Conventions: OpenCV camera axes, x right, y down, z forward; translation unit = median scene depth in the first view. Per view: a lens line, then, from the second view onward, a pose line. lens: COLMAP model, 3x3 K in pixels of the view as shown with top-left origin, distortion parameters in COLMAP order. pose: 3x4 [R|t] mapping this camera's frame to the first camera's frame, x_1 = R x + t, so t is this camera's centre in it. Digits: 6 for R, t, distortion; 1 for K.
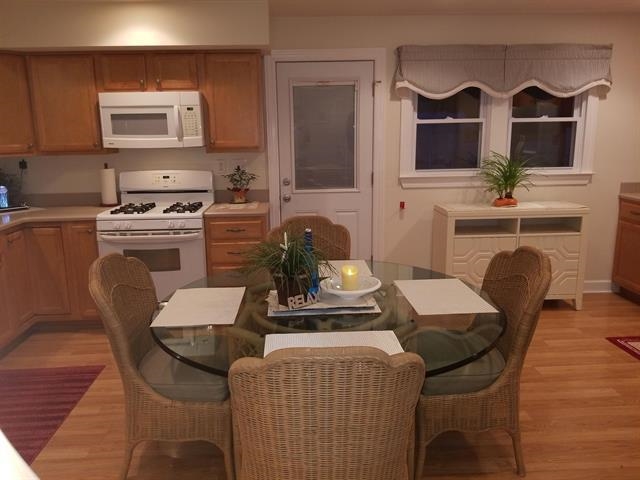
lens RADIAL K [[493.6, 0, 308.5], [0, 493.6, 238.0], [0, 0, 1]] dist [0.074529, -0.129010]
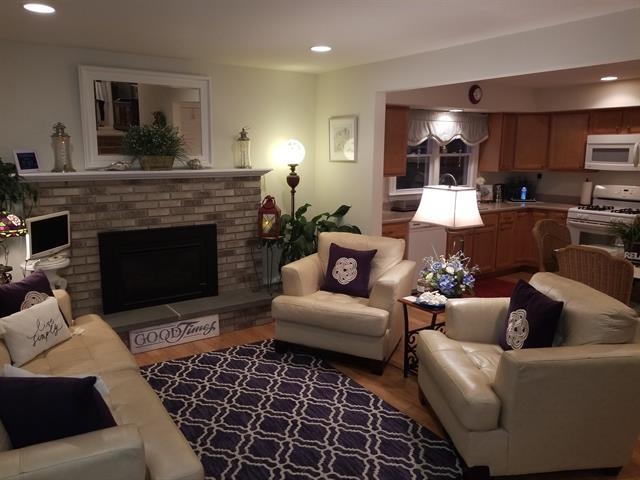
lens RADIAL K [[493.6, 0, 308.5], [0, 493.6, 238.0], [0, 0, 1]] dist [0.074529, -0.129010]
pose [[0.520386, 0.164859, -0.837867, 0.518143], [-0.183213, 0.979893, 0.079013, 0.075941], [0.834045, 0.112391, 0.540126, -0.599827]]
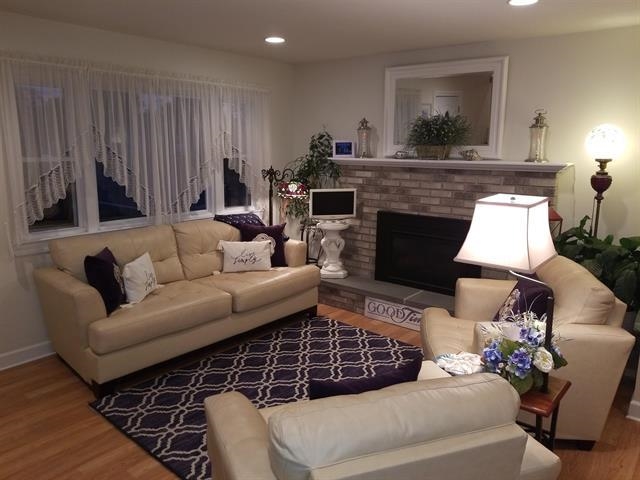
lens RADIAL K [[493.3, 0, 312.5], [0, 493.3, 239.8], [0, 0, 1]] dist [0.071294, -0.152285]
pose [[-0.667515, 0.154292, -0.728435, 0.426819], [-0.147480, 0.931517, 0.332453, -0.090558], [0.729844, 0.329347, -0.599047, 0.249283]]
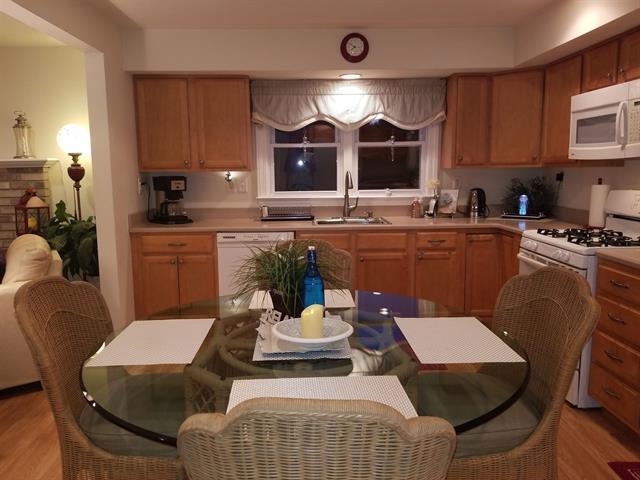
lens RADIAL K [[493.6, 0, 308.5], [0, 493.6, 238.0], [0, 0, 1]] dist [0.074529, -0.129010]
pose [[-0.020376, 0.156421, -0.987480, 0.479507], [-0.194578, 0.968179, 0.157379, -0.096254], [0.980675, 0.195348, 0.010708, 0.571308]]
